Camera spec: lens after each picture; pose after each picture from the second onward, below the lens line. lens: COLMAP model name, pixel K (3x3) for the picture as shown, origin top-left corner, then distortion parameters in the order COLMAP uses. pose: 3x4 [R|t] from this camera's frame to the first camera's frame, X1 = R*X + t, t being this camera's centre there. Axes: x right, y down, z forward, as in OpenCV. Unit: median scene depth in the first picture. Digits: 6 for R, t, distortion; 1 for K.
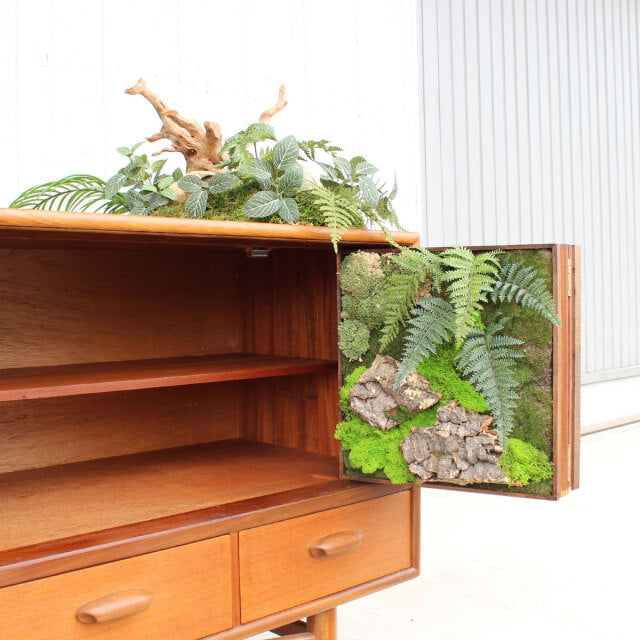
lens RADIAL K [[852.8, 0, 345.3], [0, 852.8, 321.1], [0, 0, 1]] dist [-0.168200, 0.148636]
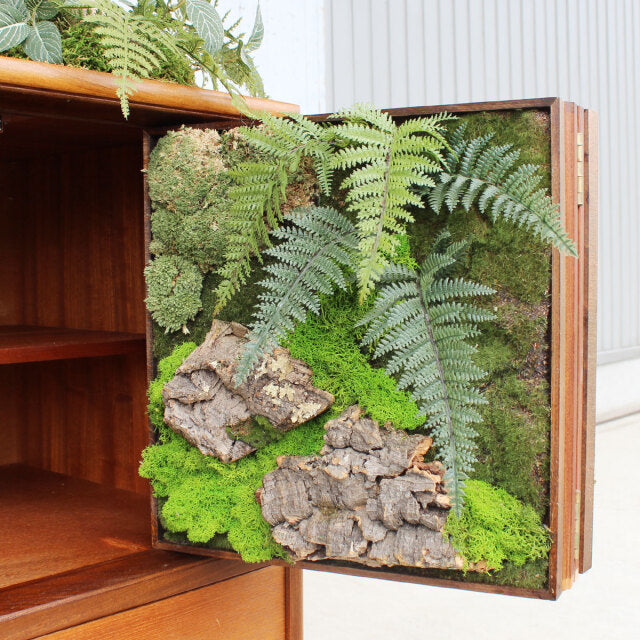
lens RADIAL K [[950.2, 0, 320.0], [0, 950.2, 320.0], [0, 0, 1]] dist [-0.121857, 0.025116]
pose [[0.997432, -0.000132, 0.071615, 0.064266], [-0.000916, 0.999893, 0.014591, 0.032553], [-0.071610, -0.014620, 0.997326, 0.428026]]
